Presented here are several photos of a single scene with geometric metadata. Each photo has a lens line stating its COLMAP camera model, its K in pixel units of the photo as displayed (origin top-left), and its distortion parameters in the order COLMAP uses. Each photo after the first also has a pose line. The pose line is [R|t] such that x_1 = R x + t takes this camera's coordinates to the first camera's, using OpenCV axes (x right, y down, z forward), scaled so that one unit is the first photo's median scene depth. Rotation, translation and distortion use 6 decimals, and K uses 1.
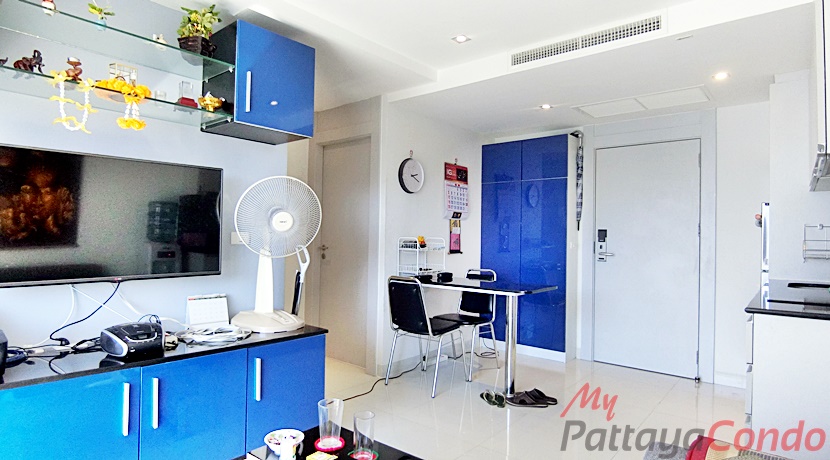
lens RADIAL K [[457.1, 0, 414.8], [0, 457.1, 232.2], [0, 0, 1]] dist [-0.022066, -0.004638]
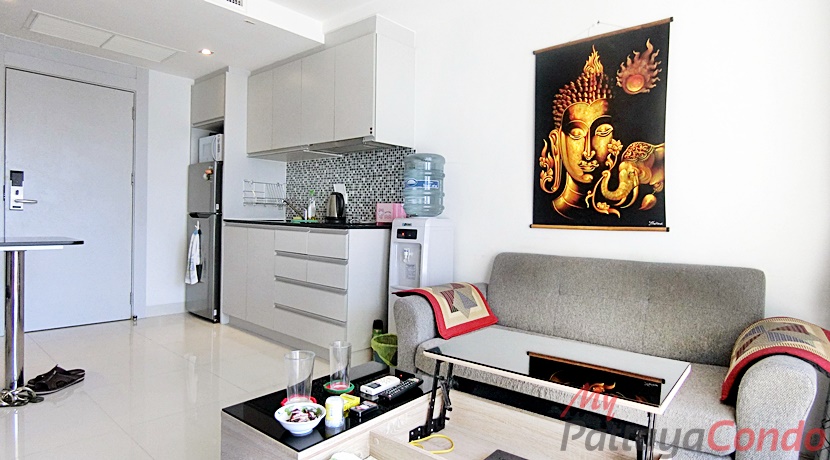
lens RADIAL K [[457.1, 0, 407.4], [0, 457.1, 229.7], [0, 0, 1]] dist [-0.022066, -0.004638]
pose [[-0.005245, -0.039933, 0.999189, -0.443956], [-0.031219, 0.998722, 0.039751, 0.051637], [-0.999499, -0.030986, -0.006485, 0.357421]]
